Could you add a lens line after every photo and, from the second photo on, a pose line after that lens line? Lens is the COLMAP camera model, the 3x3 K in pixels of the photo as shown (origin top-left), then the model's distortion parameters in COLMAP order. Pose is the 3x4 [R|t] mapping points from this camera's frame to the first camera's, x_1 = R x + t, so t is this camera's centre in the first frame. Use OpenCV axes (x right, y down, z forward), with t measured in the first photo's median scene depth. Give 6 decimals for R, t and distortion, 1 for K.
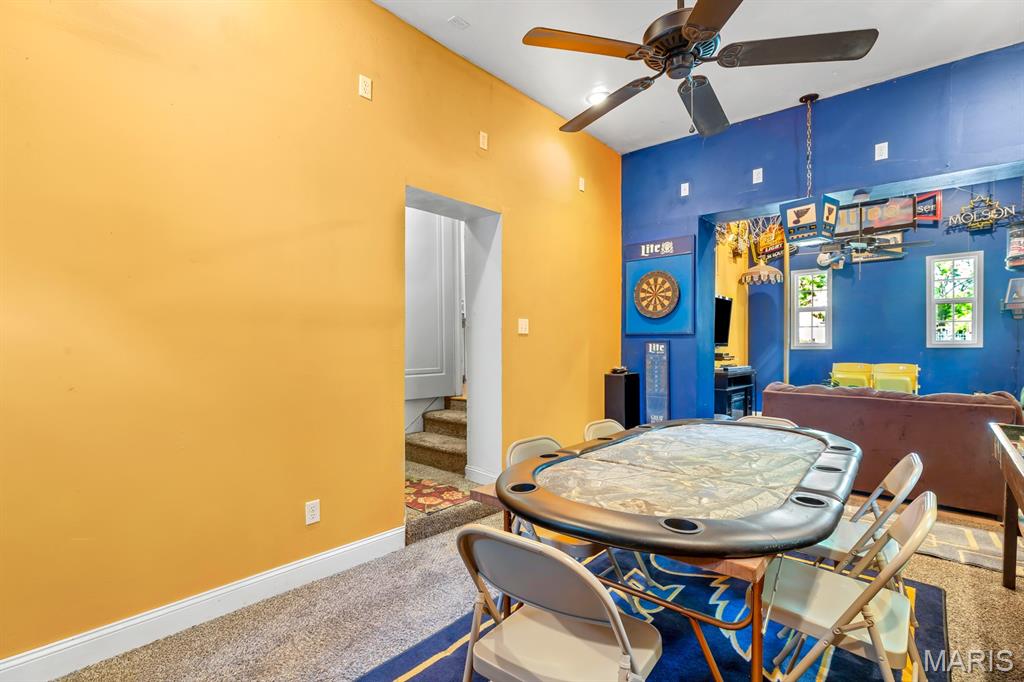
lens RADIAL K [[460.5, 0, 516.4], [0, 460.5, 344.6], [0, 0, 1]] dist [0.002601, 0.001639]
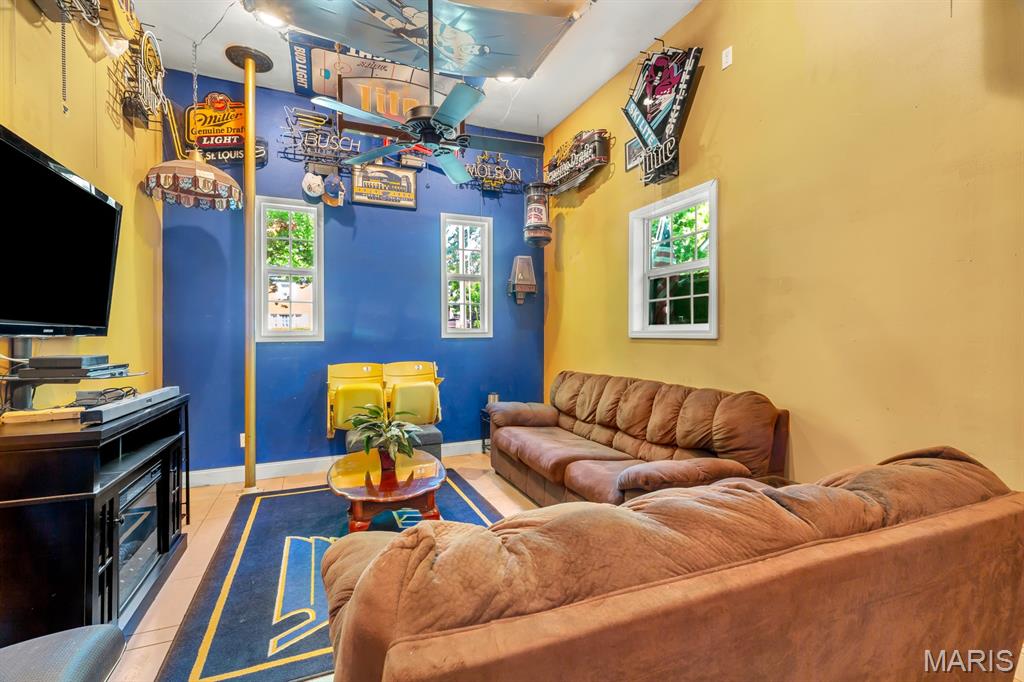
lens RADIAL K [[460.5, 0, 516.5], [0, 460.5, 340.1], [0, 0, 1]] dist [0.002601, 0.001639]
pose [[0.418796, -0.003458, 0.908074, 0.256503], [0.001640, 0.999994, 0.003052, 0.006871], [-0.908079, 0.000211, 0.418799, 0.540223]]
